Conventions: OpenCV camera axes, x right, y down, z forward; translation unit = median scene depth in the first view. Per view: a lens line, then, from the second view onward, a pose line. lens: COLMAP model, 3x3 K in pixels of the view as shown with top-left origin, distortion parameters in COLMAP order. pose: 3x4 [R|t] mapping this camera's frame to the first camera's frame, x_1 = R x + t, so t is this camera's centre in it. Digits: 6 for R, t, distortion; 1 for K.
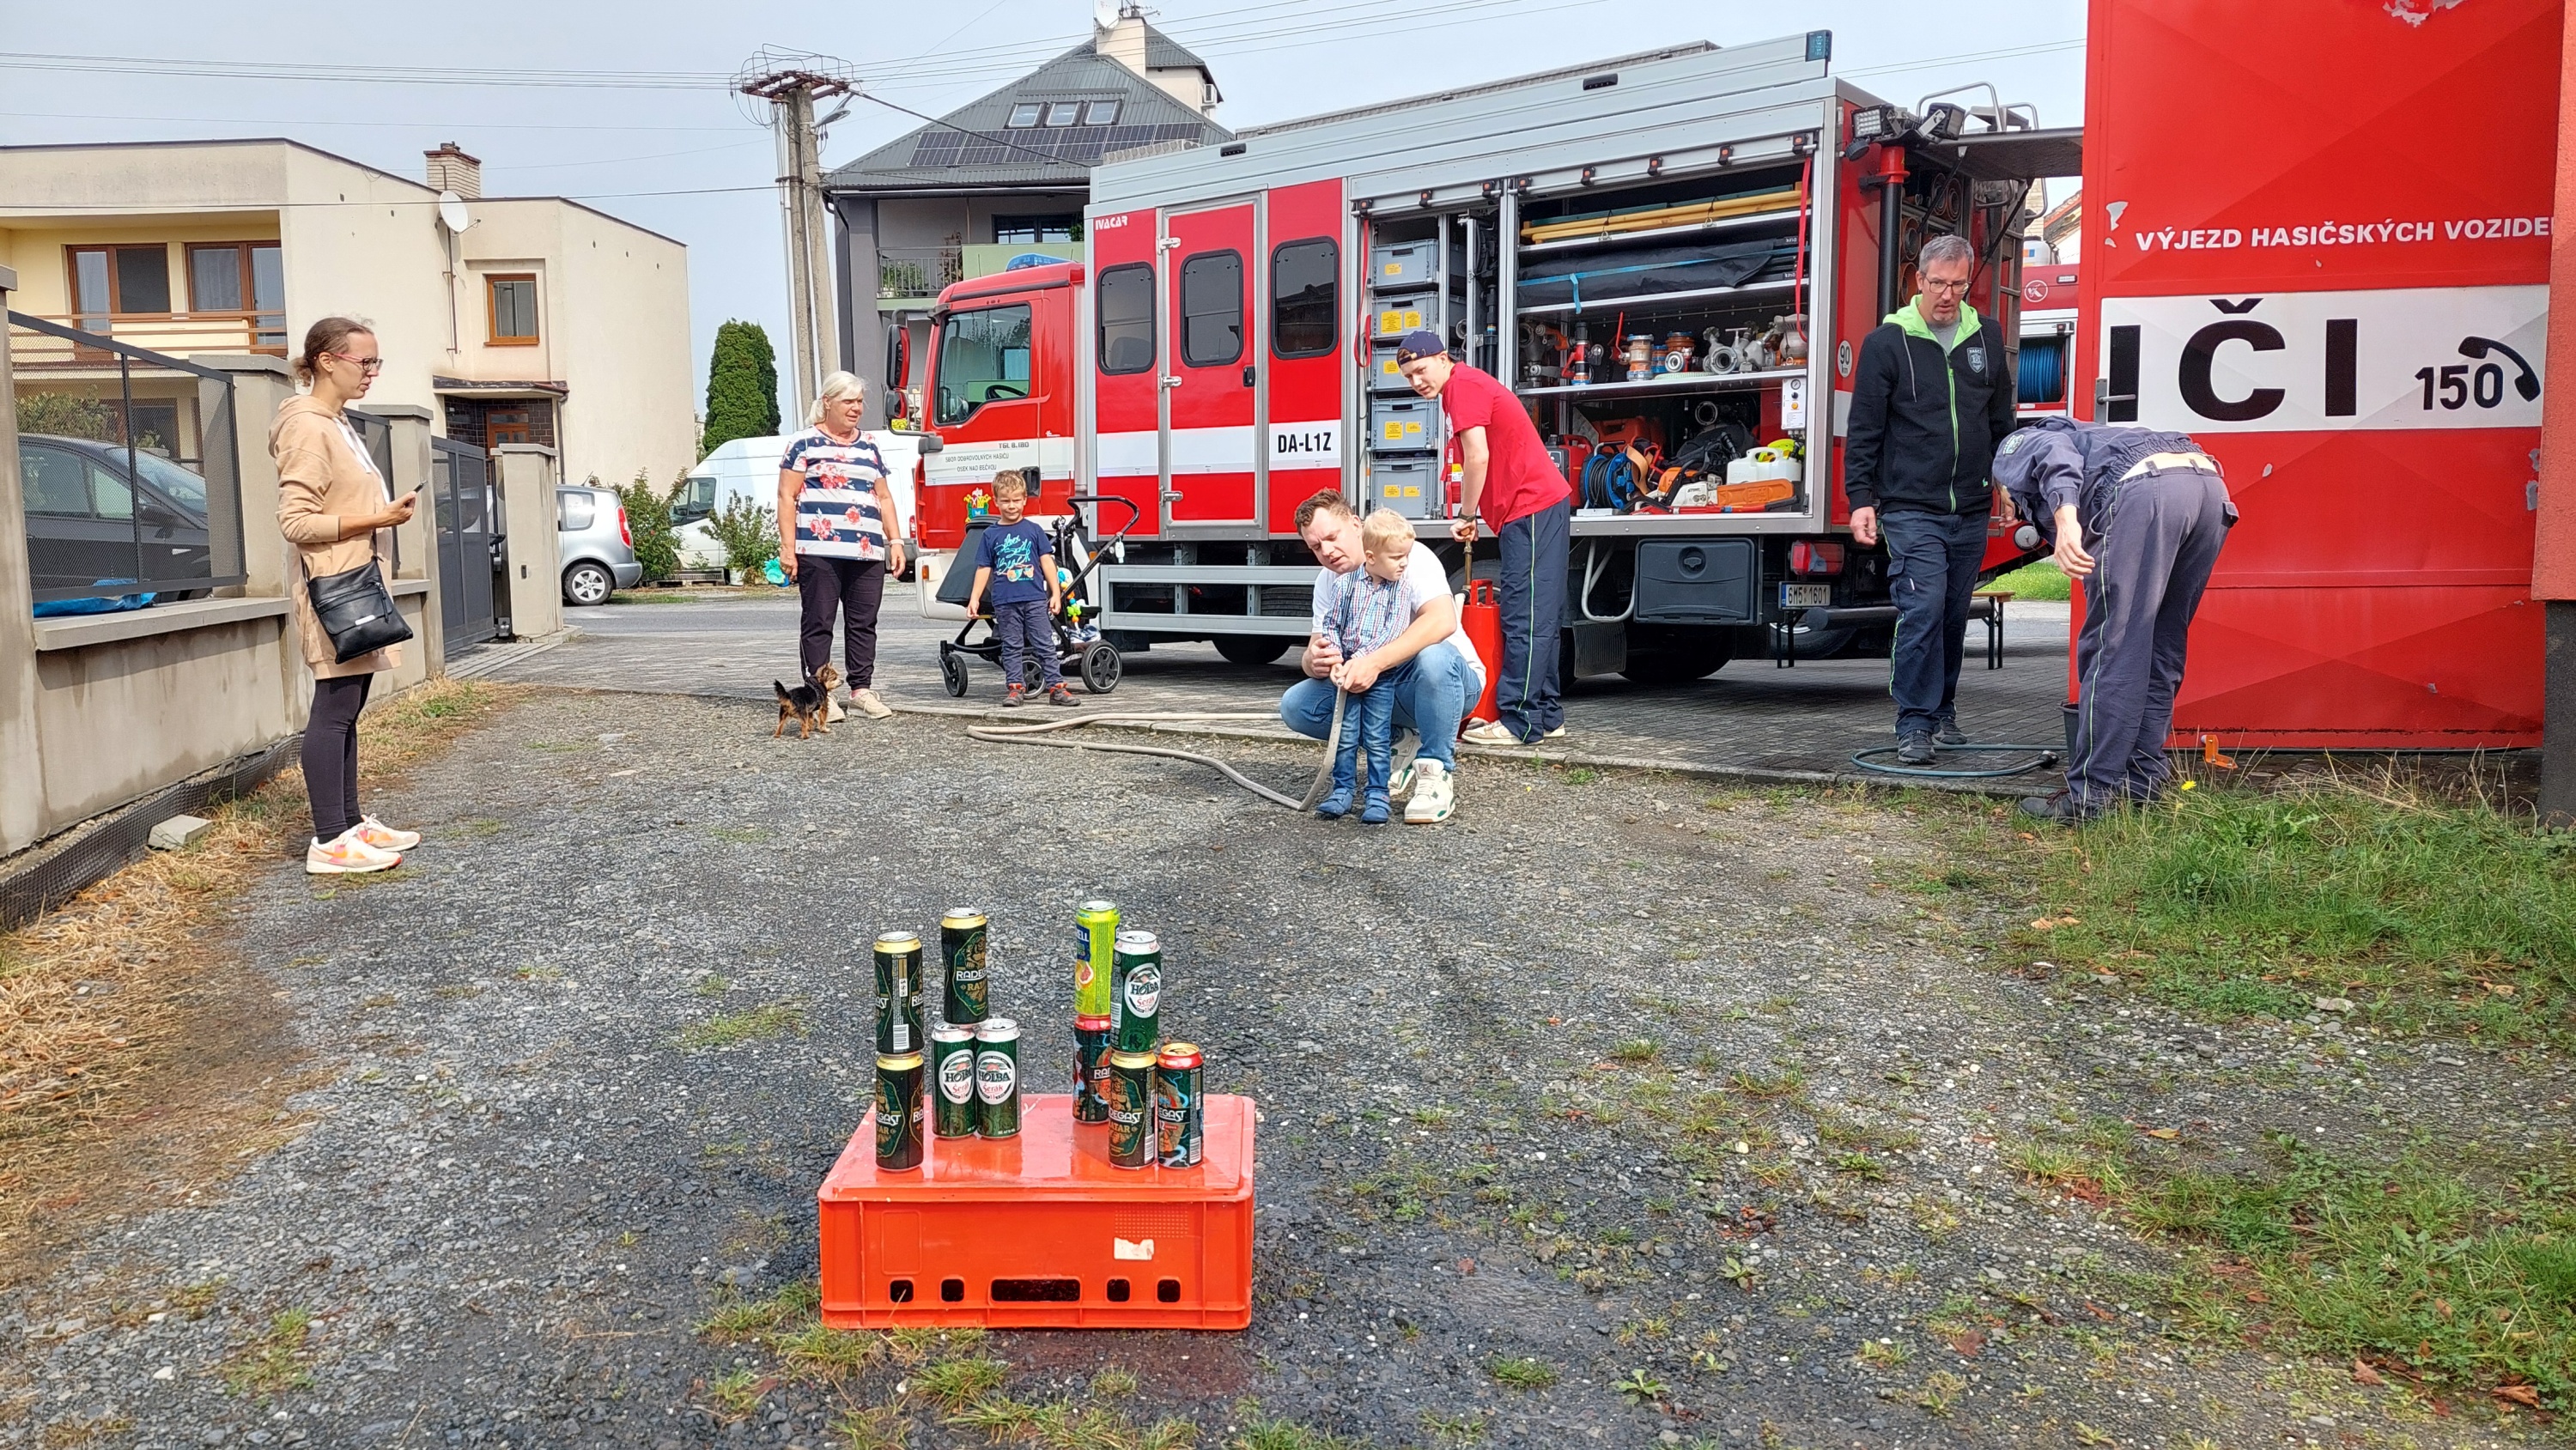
lens RADIAL K [[1963.0, 0, 1299.8], [0, 1963.0, 741.6], [0, 0, 1]] dist [0.099597, -0.128985]
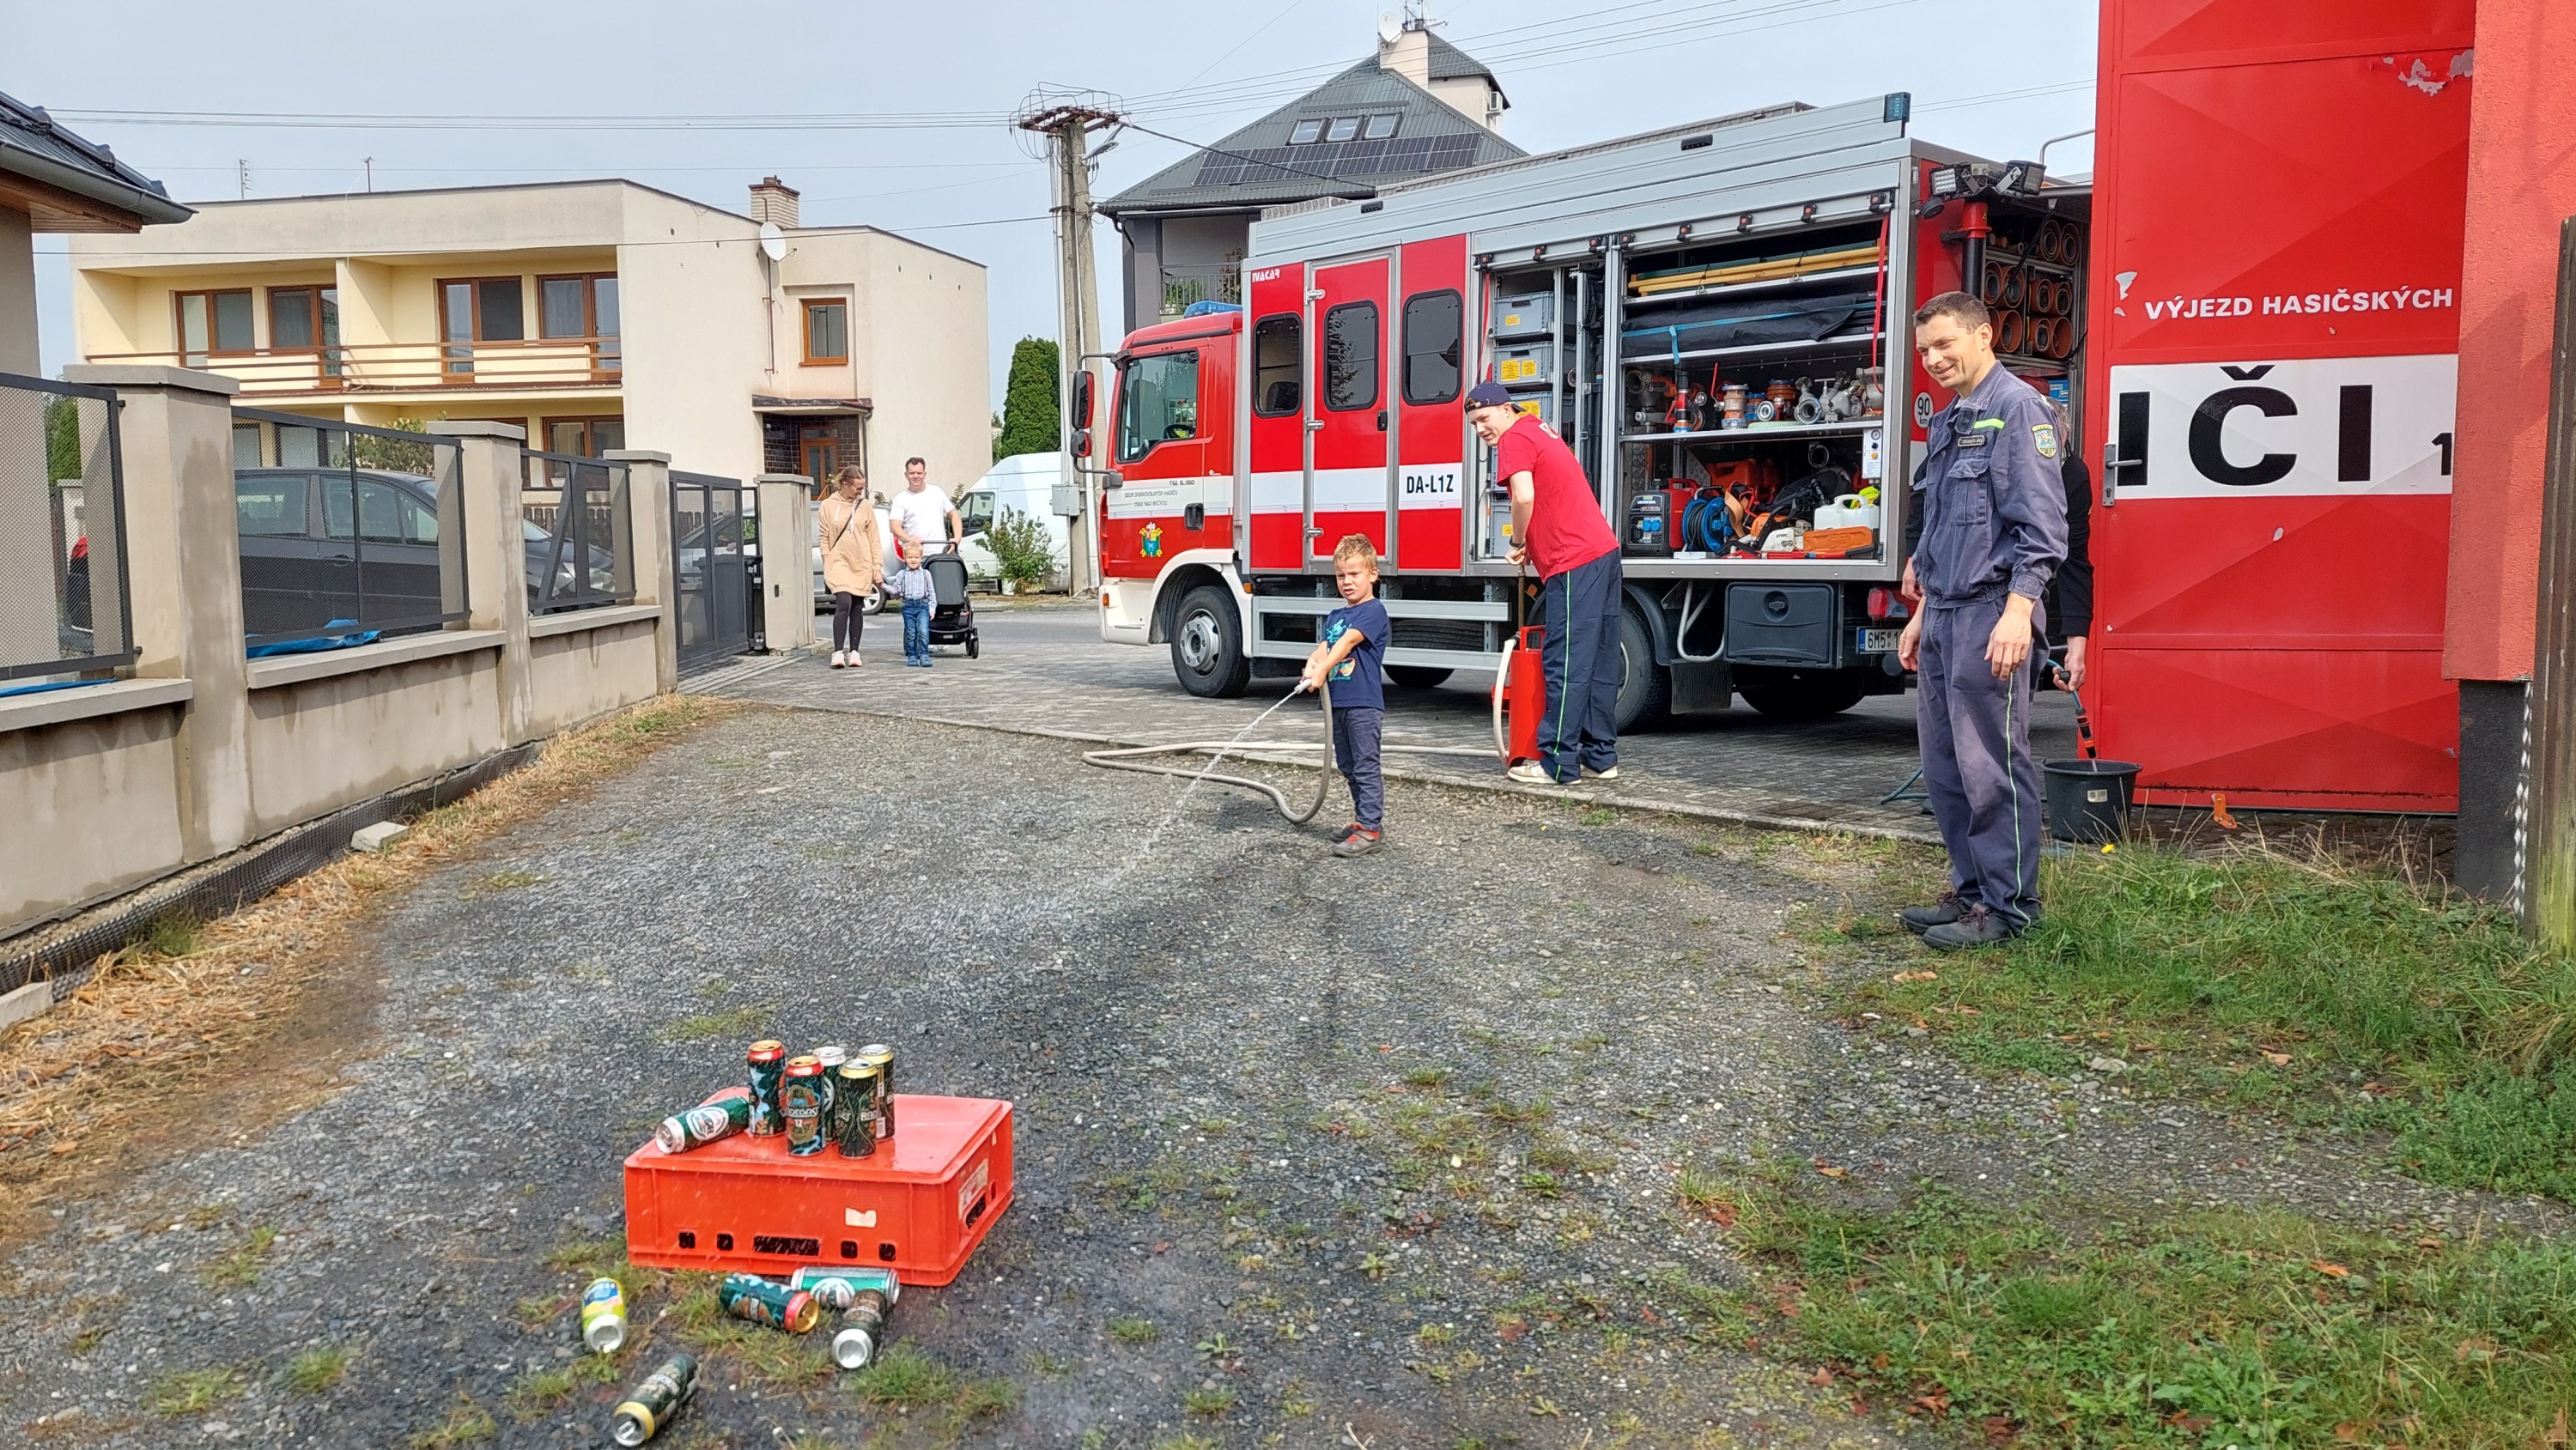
lens RADIAL K [[1988.9, 0, 1294.8], [0, 1988.9, 725.6], [0, 0, 1]] dist [0.116114, -0.165682]
pose [[0.986746, 0.018509, -0.161212, 0.122769], [-0.019842, 0.999781, -0.006659, -0.017028], [0.161053, 0.009769, 0.986897, -0.070940]]
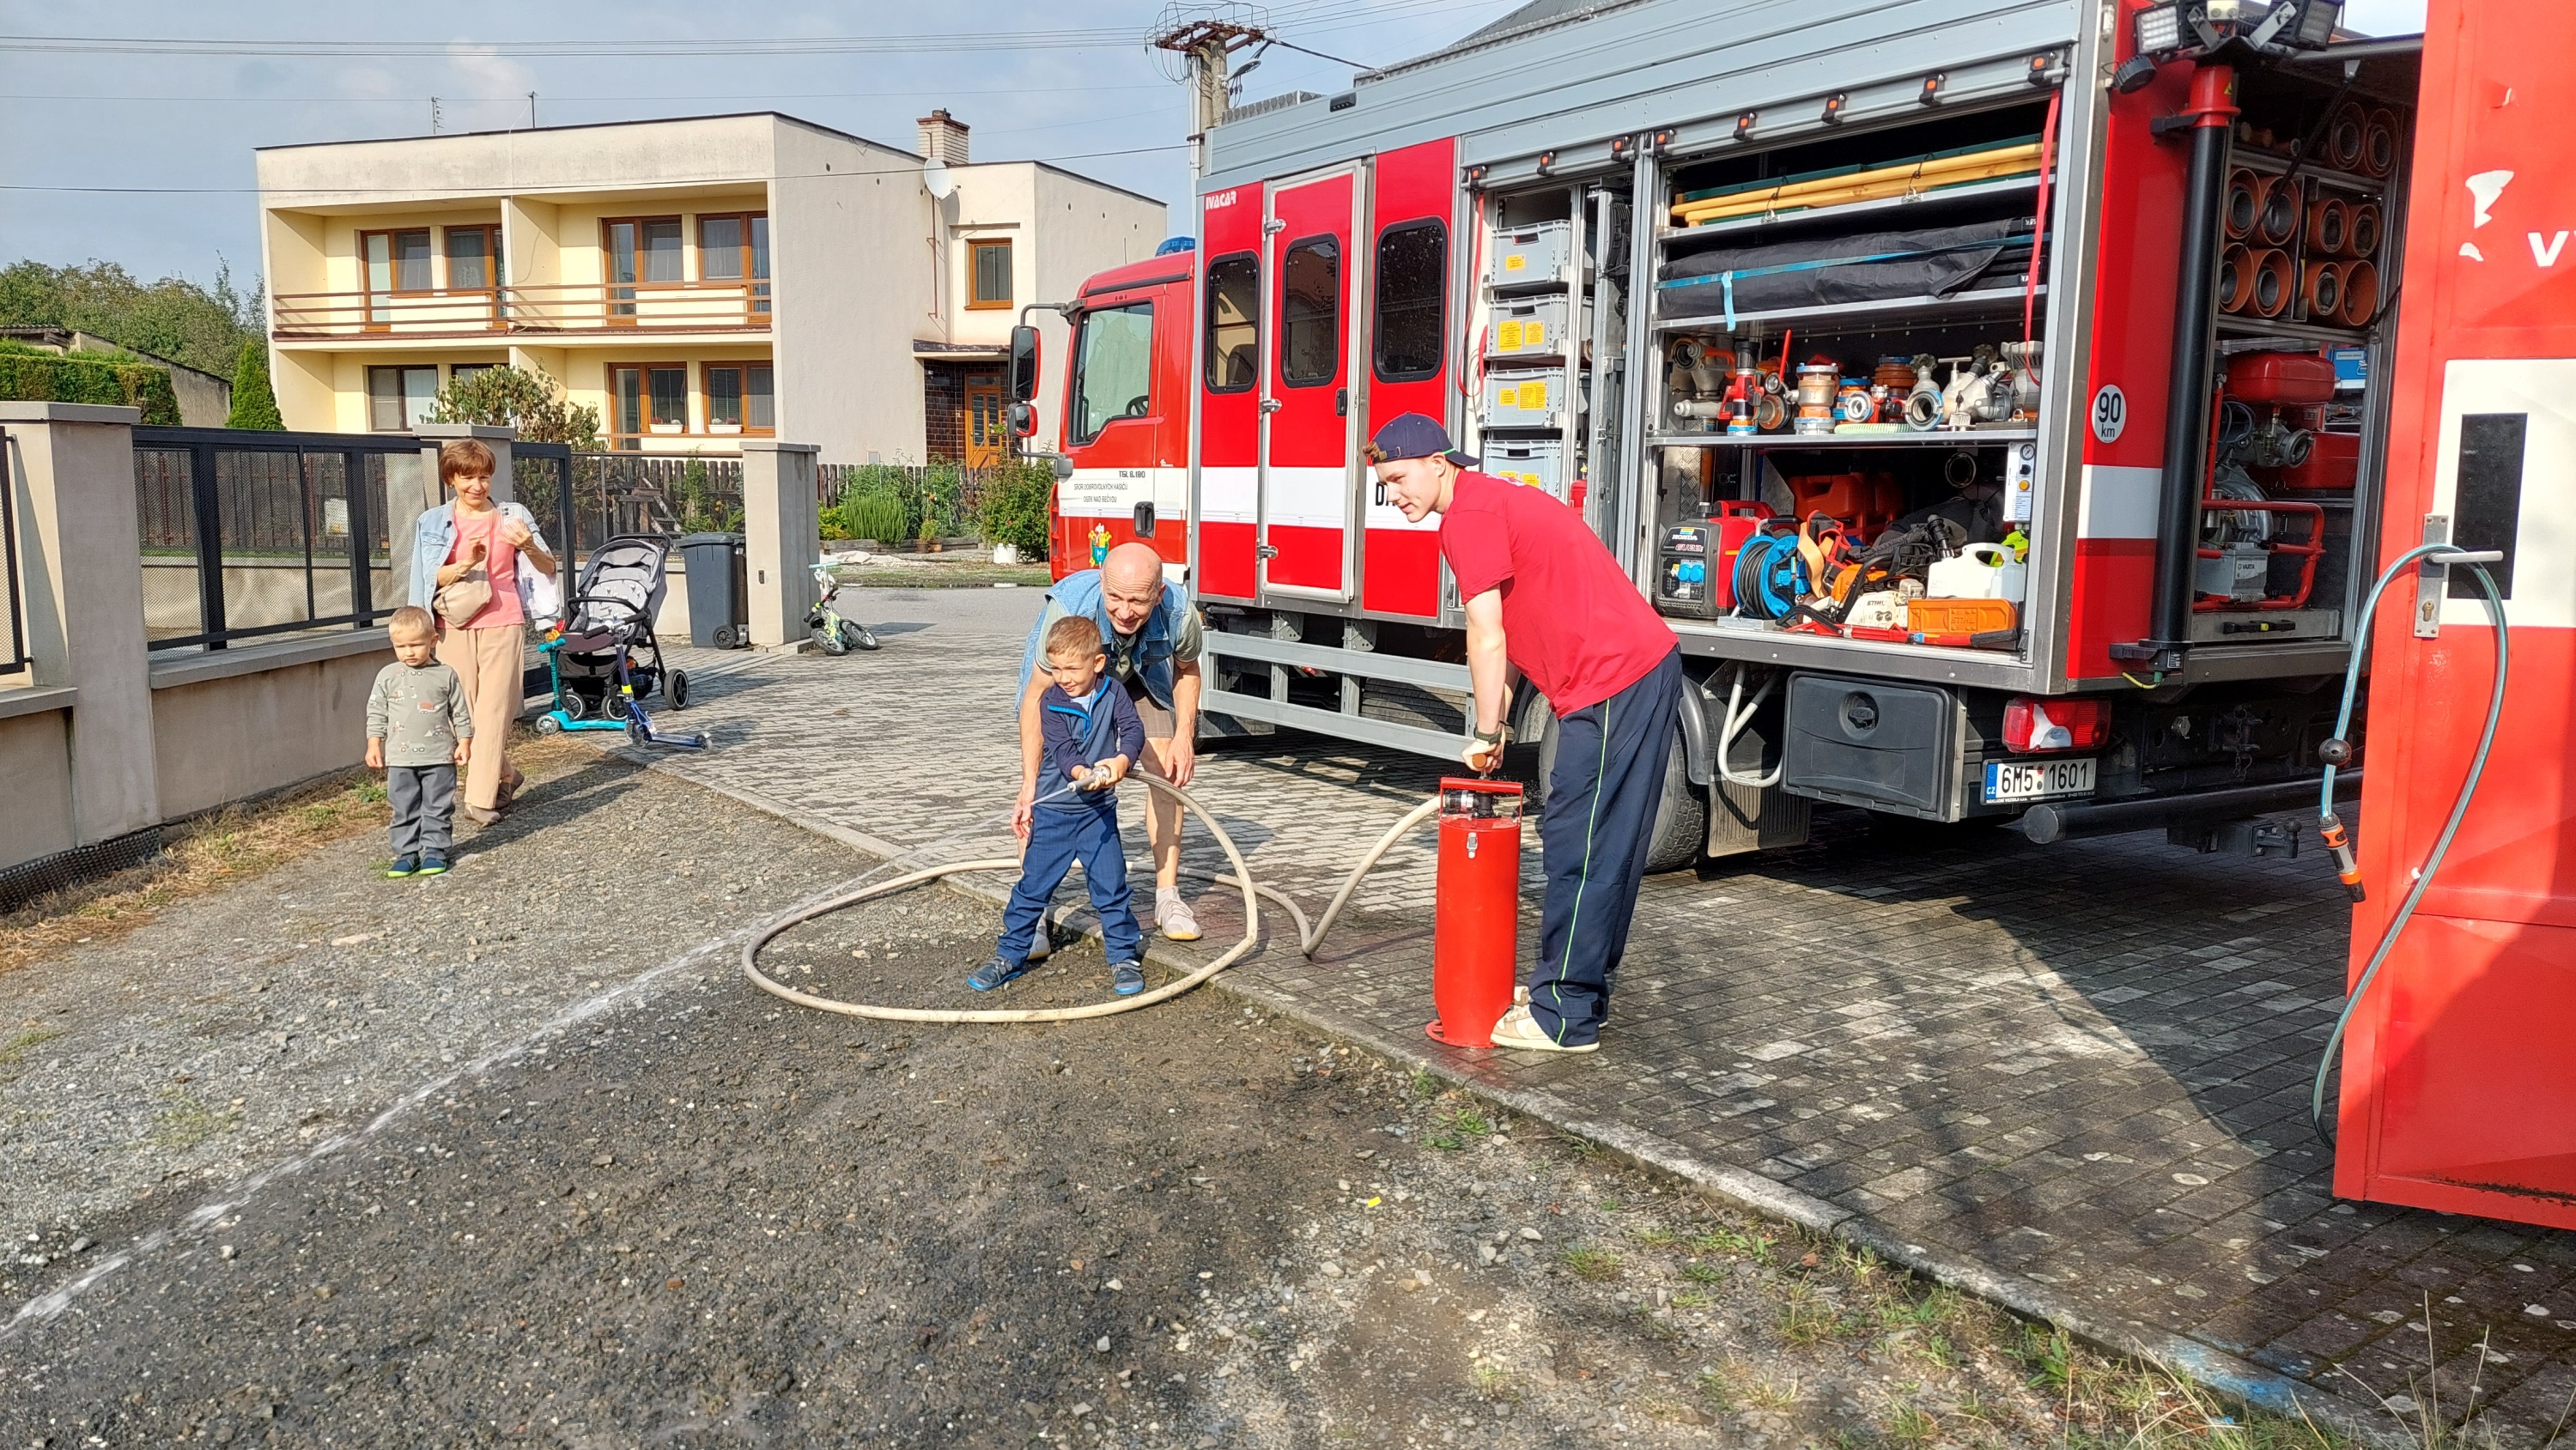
lens RADIAL K [[1948.1, 0, 1274.7], [0, 1948.1, 738.3], [0, 0, 1]] dist [0.084735, -0.091652]
pose [[0.954703, 0.058904, -0.291672, 0.207235], [-0.050152, 0.998041, 0.037400, -0.099340], [0.293304, -0.021078, 0.955787, 0.322852]]
